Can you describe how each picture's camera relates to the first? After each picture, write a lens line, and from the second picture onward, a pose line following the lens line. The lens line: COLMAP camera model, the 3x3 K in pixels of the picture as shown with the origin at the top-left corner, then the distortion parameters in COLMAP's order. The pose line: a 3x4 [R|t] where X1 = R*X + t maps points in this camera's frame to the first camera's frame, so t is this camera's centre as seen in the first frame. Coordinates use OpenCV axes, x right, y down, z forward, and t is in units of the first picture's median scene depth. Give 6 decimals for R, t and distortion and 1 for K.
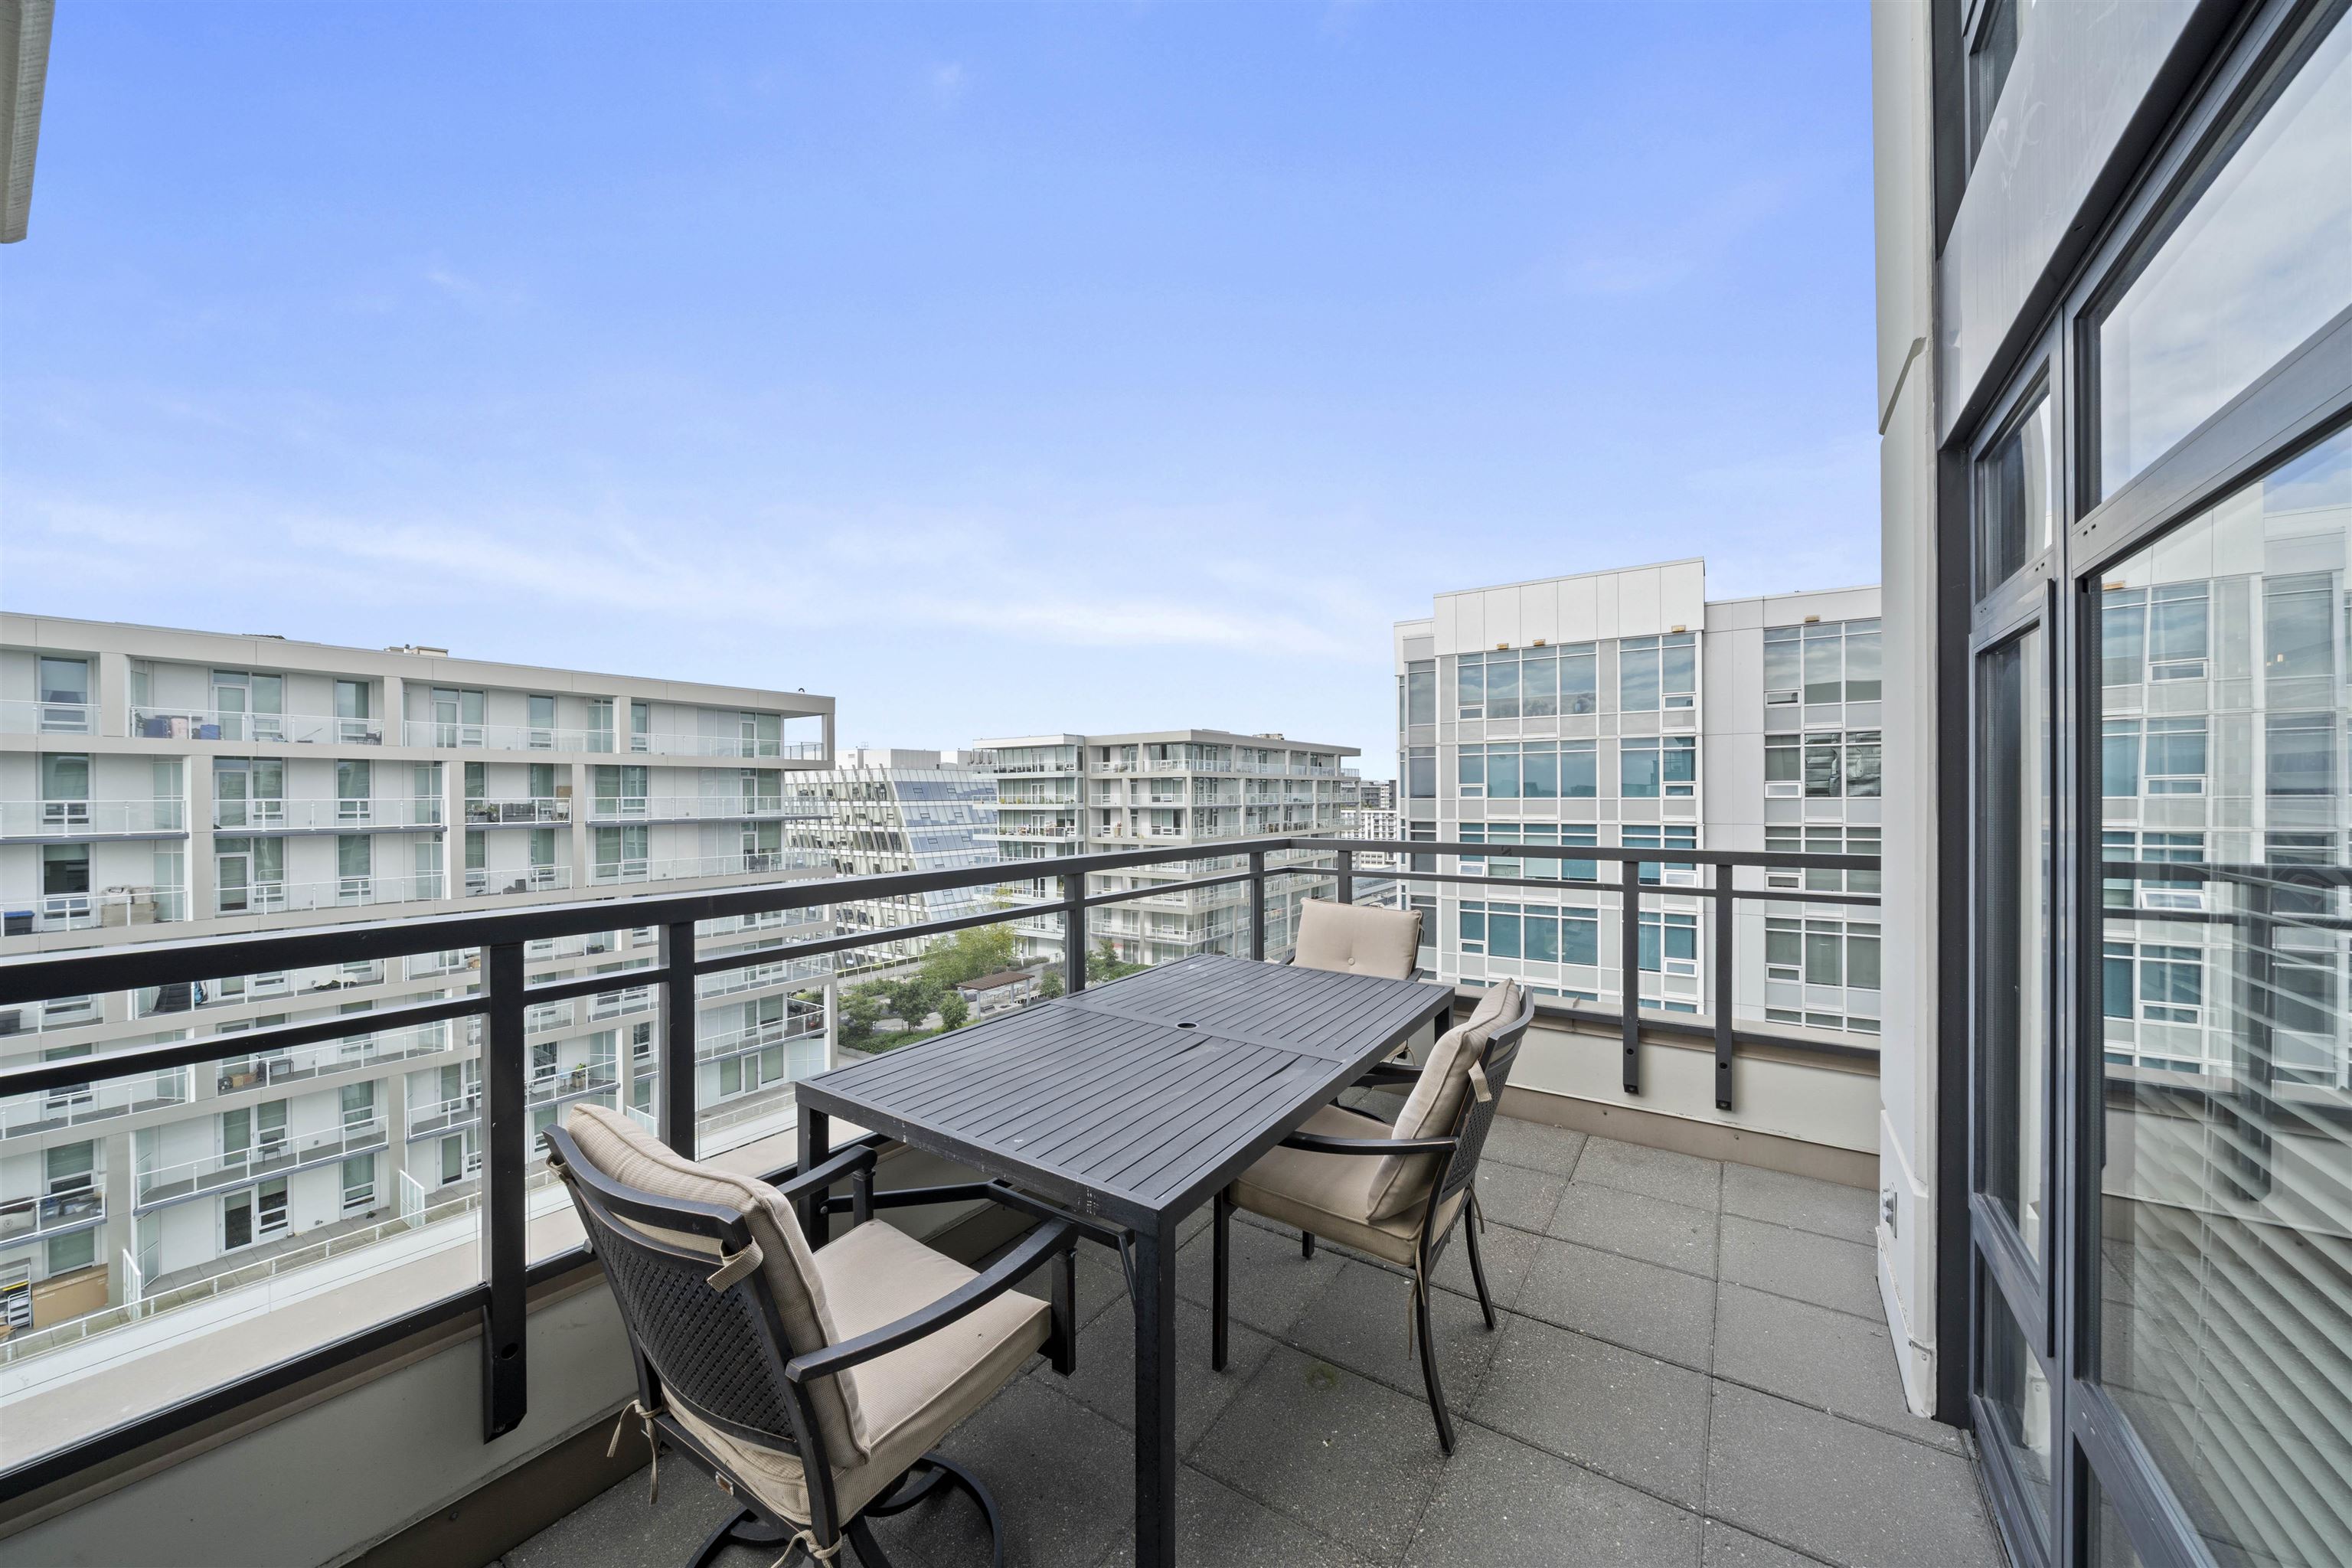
lens RADIAL K [[828.3, 0, 1177.3], [0, 828.3, 794.2], [0, 0, 1]] dist [-0.017933, 0.000975]
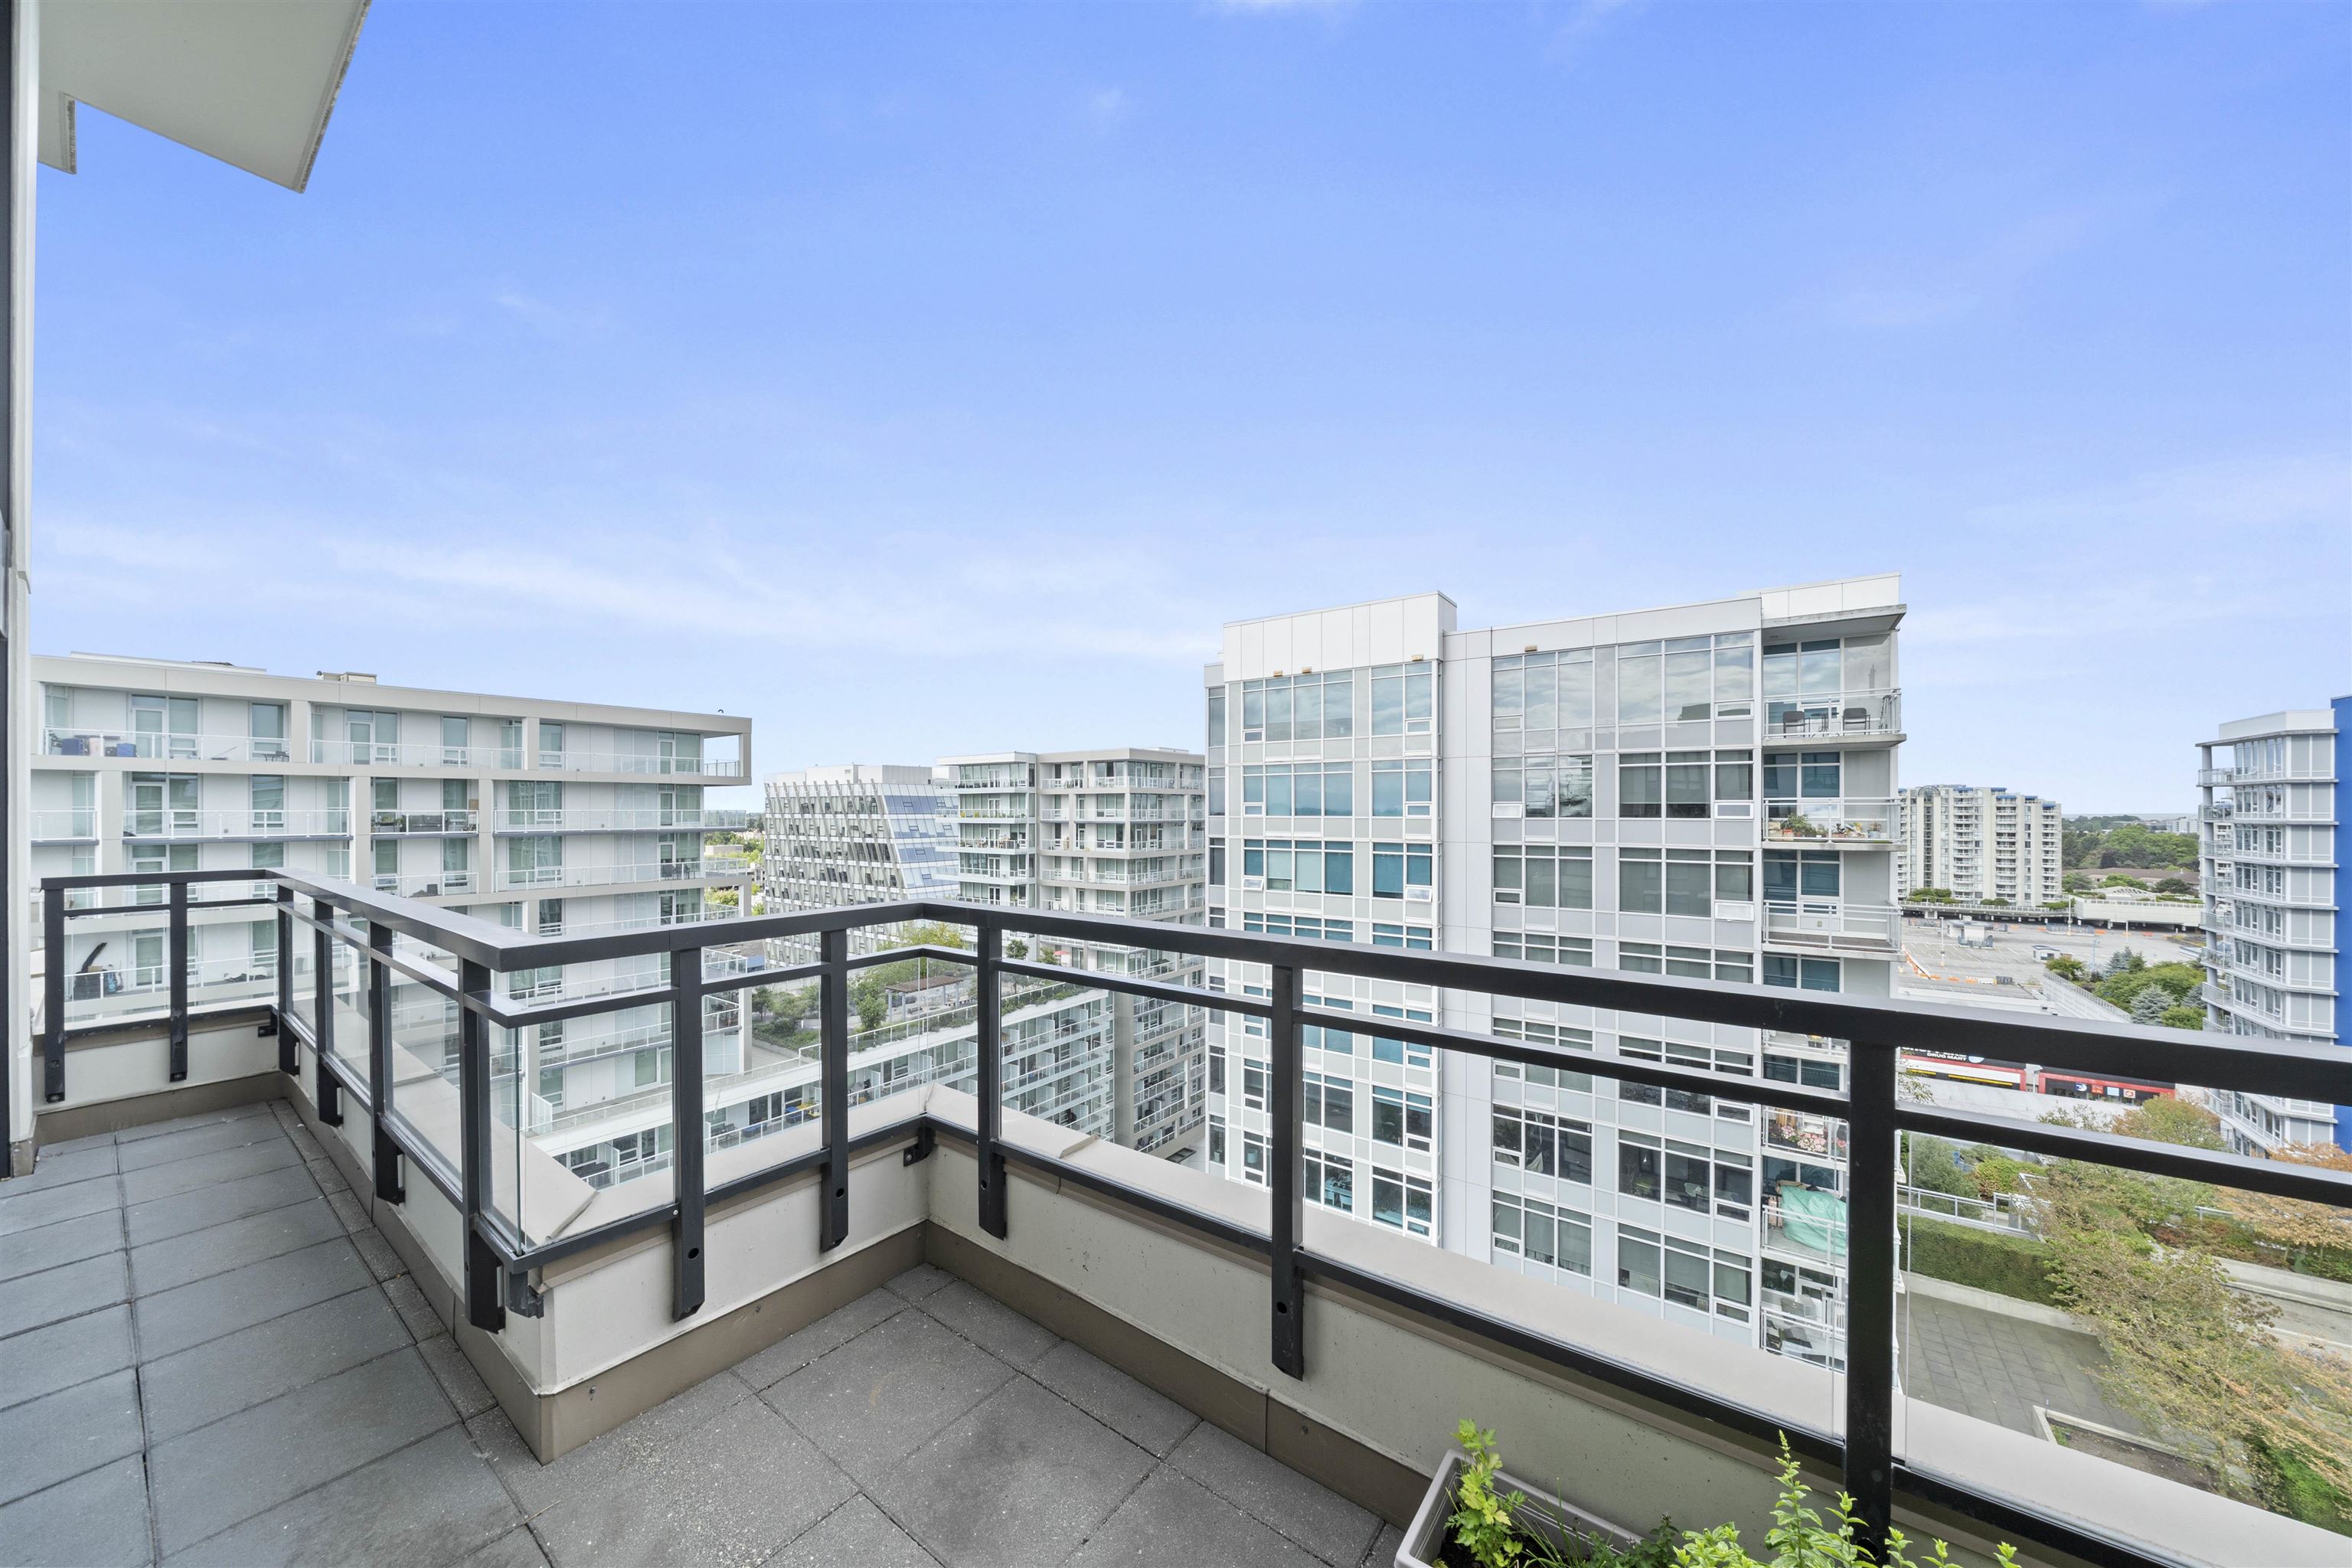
lens RADIAL K [[816.5, 0, 1174.4], [0, 816.5, 815.4], [0, 0, 1]] dist [-0.002403, -0.000428]
pose [[0.998861, 0.006393, -0.047284, 0.197733], [-0.006001, 0.999947, 0.008425, -0.002798], [0.047335, -0.008131, 0.998846, -0.038438]]
